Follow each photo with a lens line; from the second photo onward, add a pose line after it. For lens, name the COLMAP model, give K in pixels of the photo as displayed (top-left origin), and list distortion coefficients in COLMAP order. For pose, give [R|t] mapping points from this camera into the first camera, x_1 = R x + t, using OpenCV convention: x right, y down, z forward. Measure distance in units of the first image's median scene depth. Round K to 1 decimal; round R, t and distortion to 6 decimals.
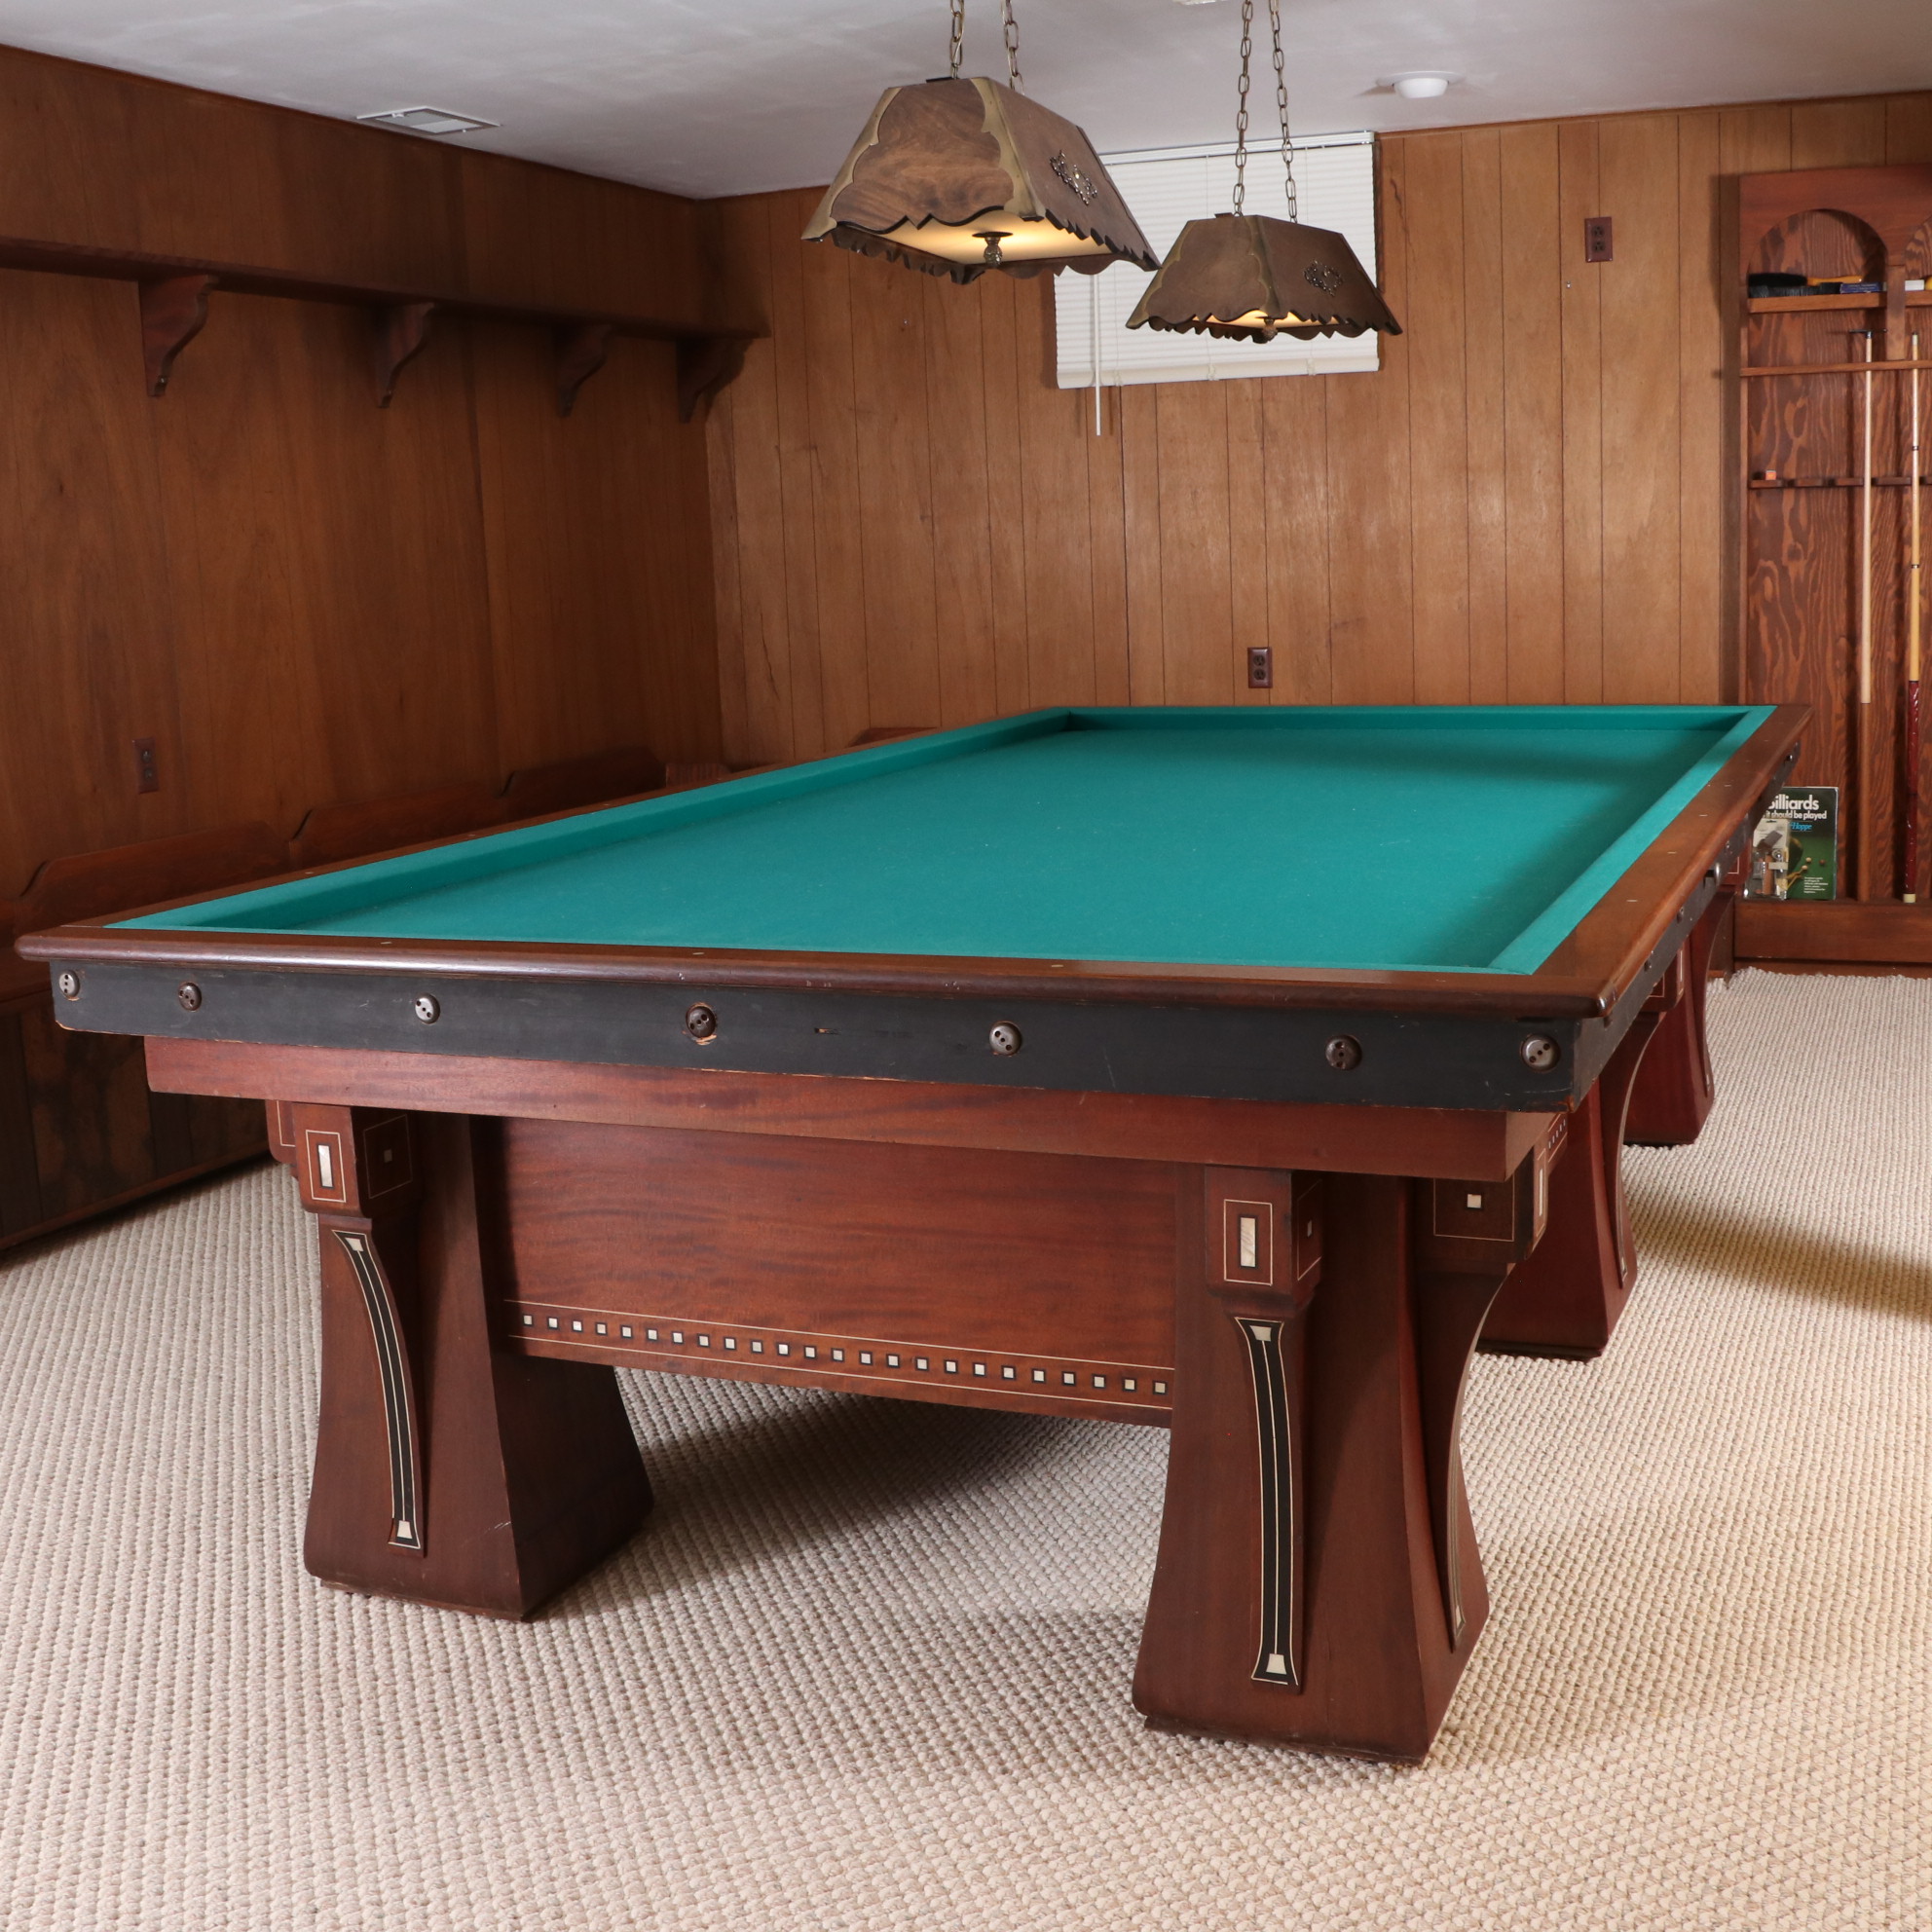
lens RADIAL K [[2386.3, 0, 966.0], [0, 2386.3, 966.0], [0, 0, 1]] dist [-0.179740, 0.137344]
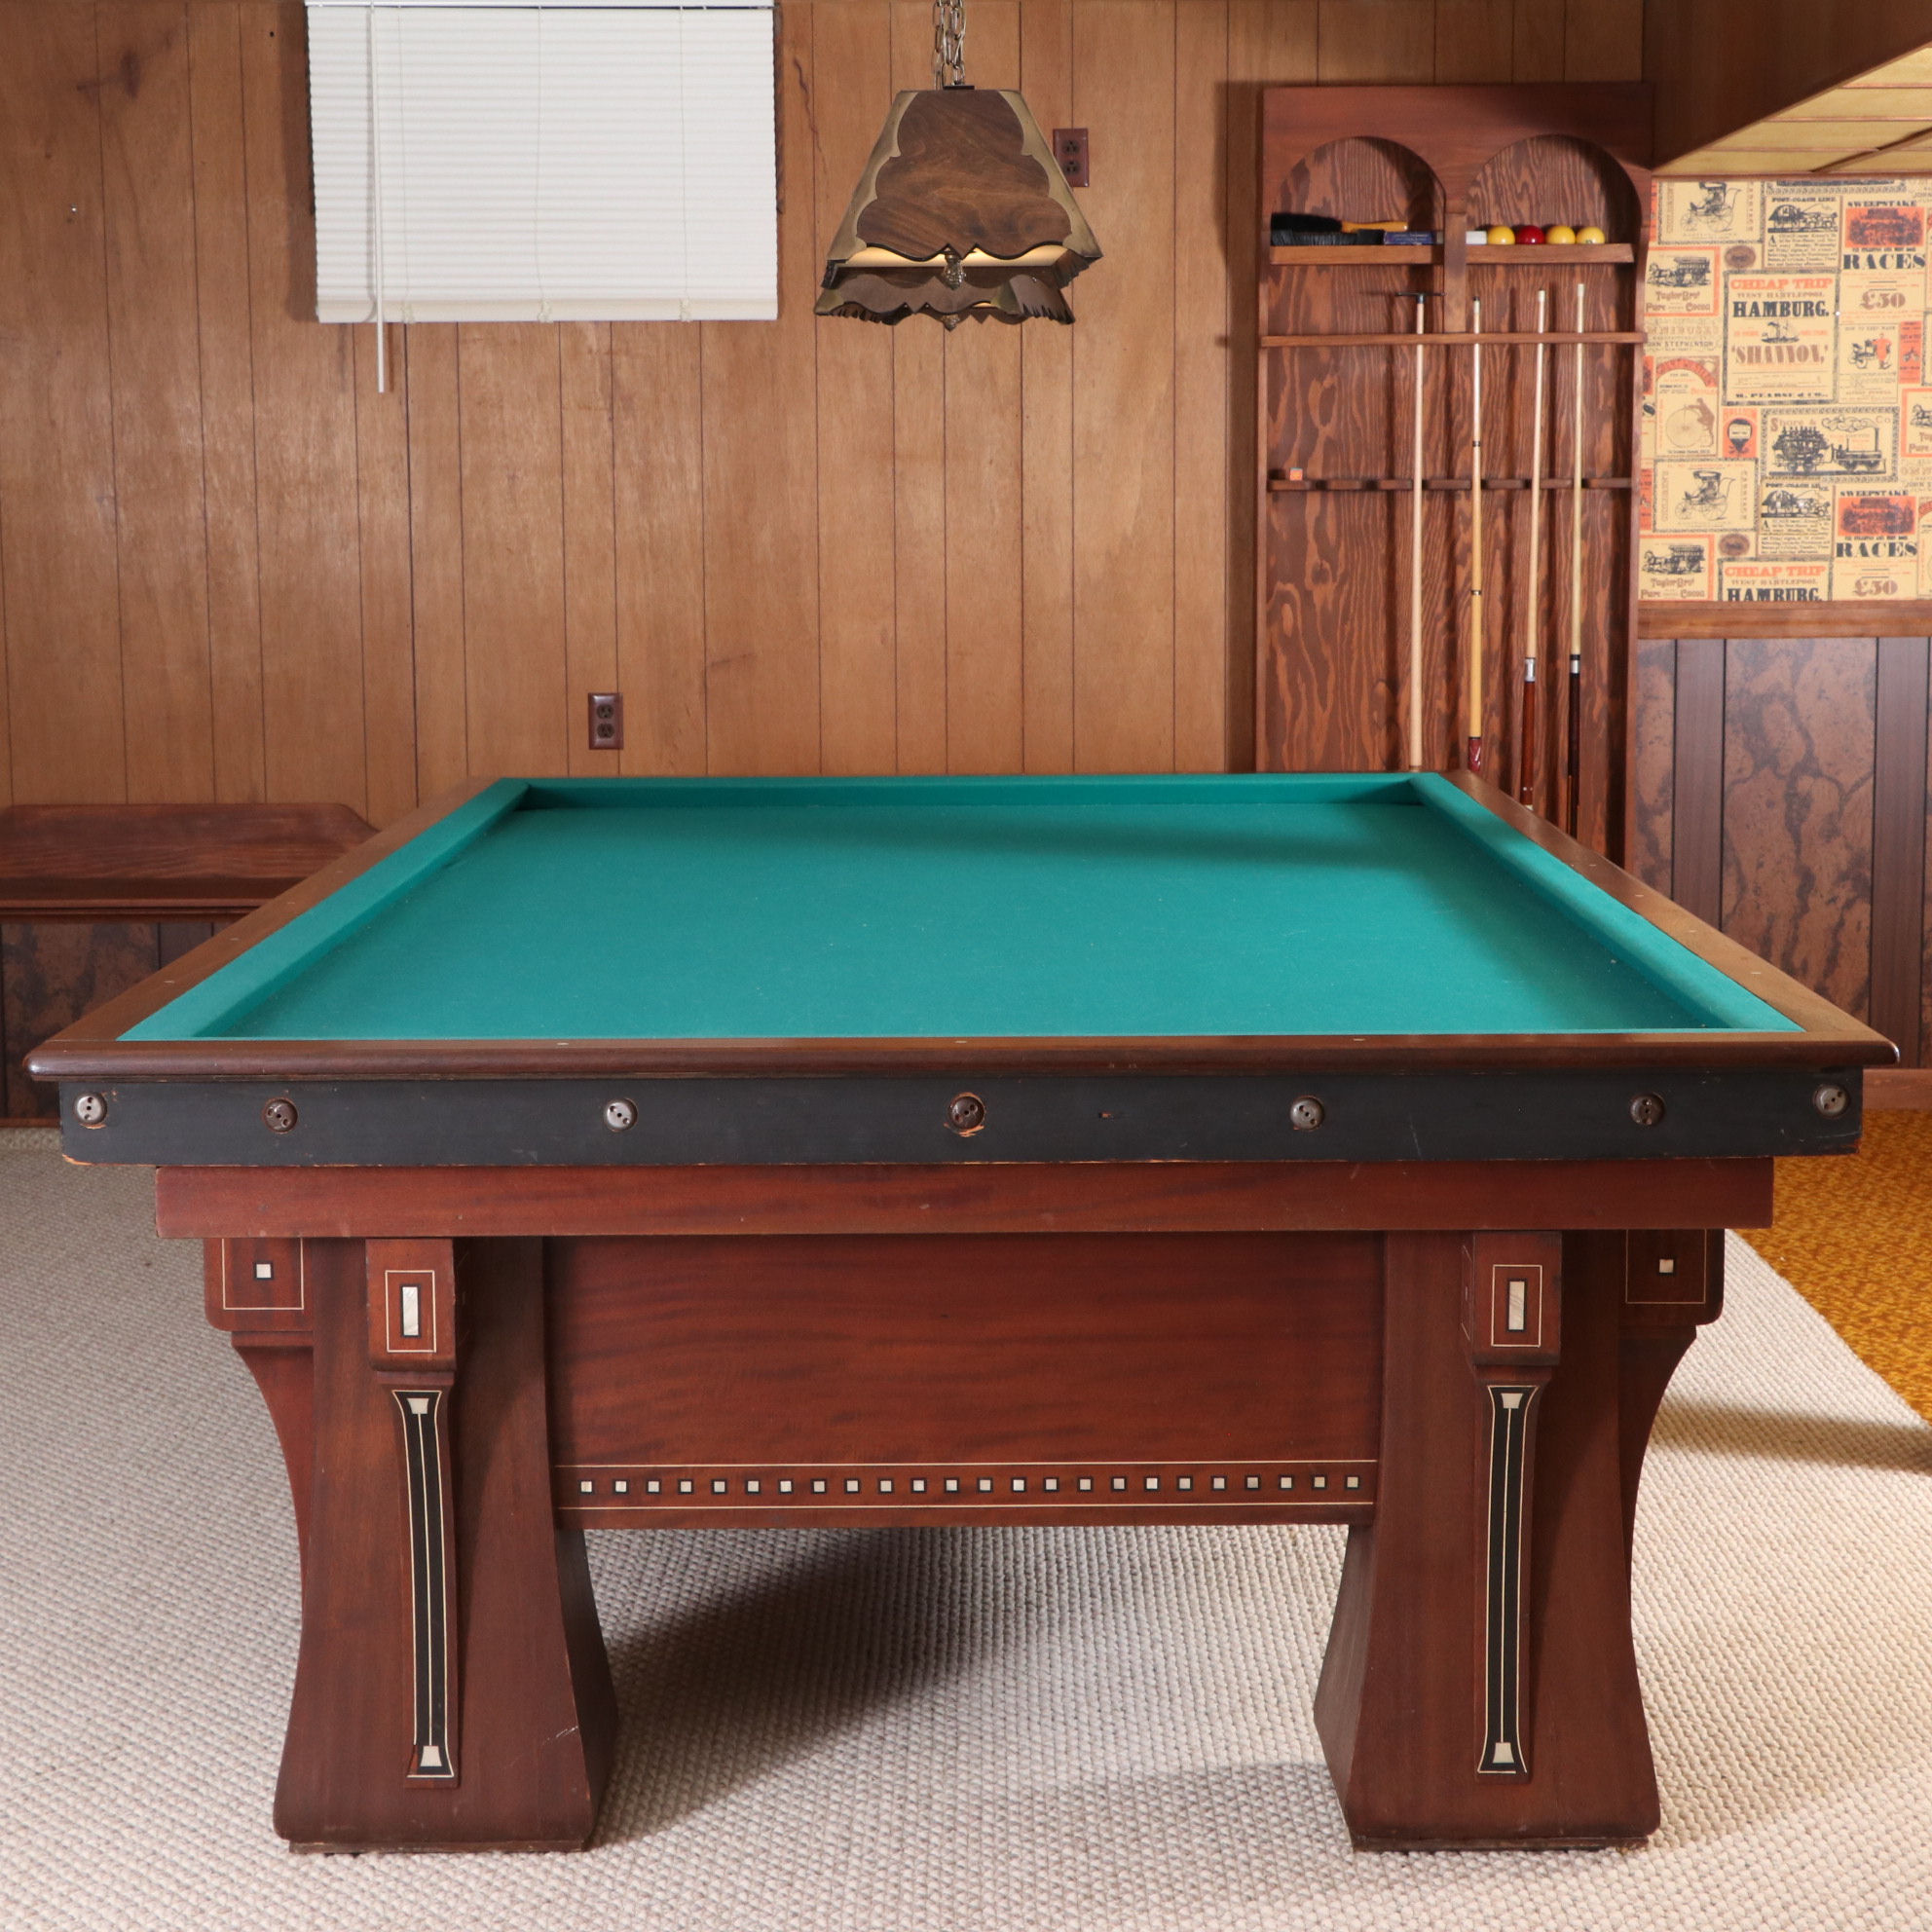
lens RADIAL K [[3992.3, 0, 966.0], [0, 3992.3, 966.0], [0, 0, 1]] dist [-0.010048, 0.551682]
pose [[0.923561, -0.015989, 0.383117, -0.272368], [0.038391, 0.997966, -0.050897, 0.017382], [-0.381524, 0.061715, 0.922296, -0.183160]]
